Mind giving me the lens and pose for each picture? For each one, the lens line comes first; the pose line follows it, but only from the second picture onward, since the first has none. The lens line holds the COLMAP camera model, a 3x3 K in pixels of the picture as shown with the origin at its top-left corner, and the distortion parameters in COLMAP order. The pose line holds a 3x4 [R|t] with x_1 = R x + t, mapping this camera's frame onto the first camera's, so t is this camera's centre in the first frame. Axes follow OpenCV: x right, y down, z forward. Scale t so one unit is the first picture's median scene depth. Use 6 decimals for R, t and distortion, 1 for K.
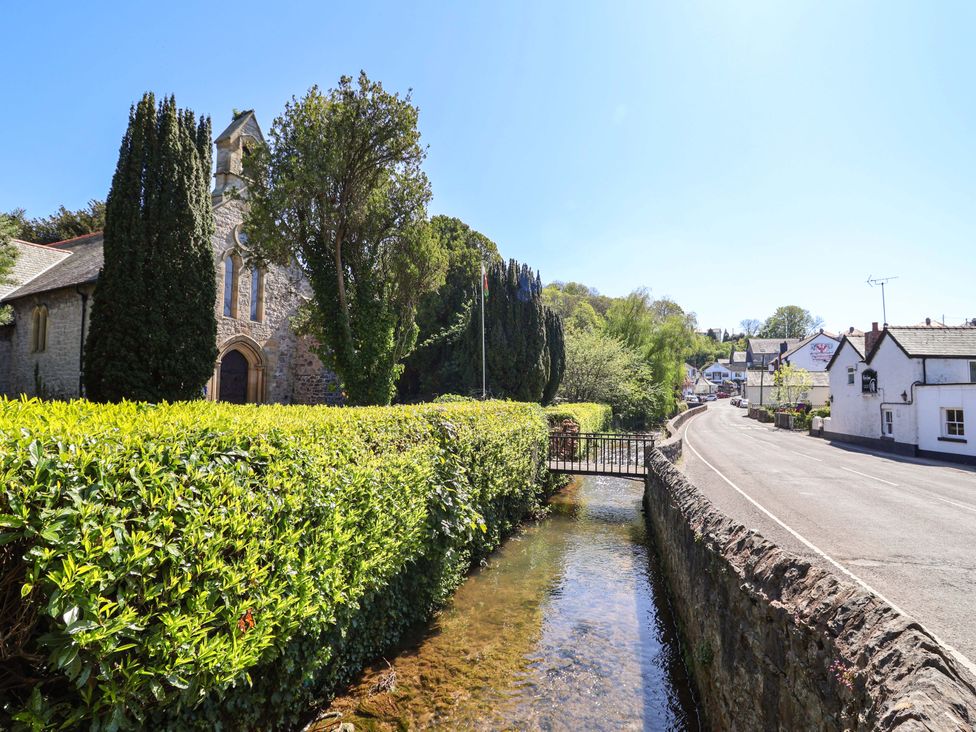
lens RADIAL K [[510.8, 0, 486.8], [0, 510.8, 363.3], [0, 0, 1]] dist [0.002908, -0.016019]
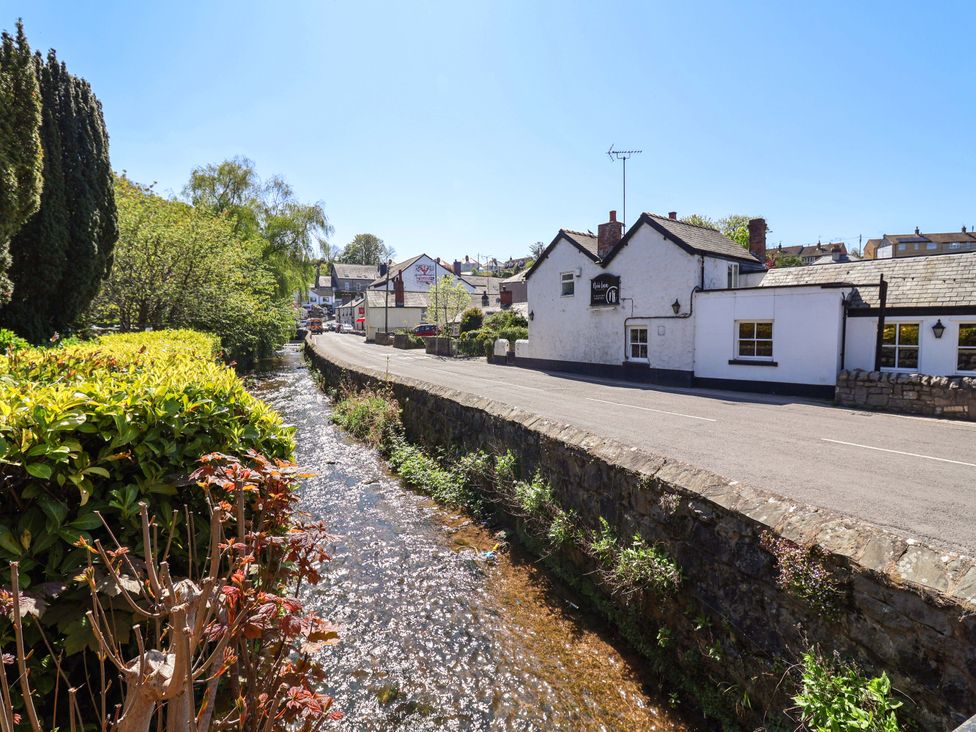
lens RADIAL K [[510.8, 0, 486.8], [0, 510.8, 363.3], [0, 0, 1]] dist [0.002908, -0.016019]
pose [[0.702826, -0.075357, 0.707360, 0.077743], [-0.024965, 0.991148, 0.130395, 0.047273], [-0.710924, -0.109304, 0.694723, 0.566241]]
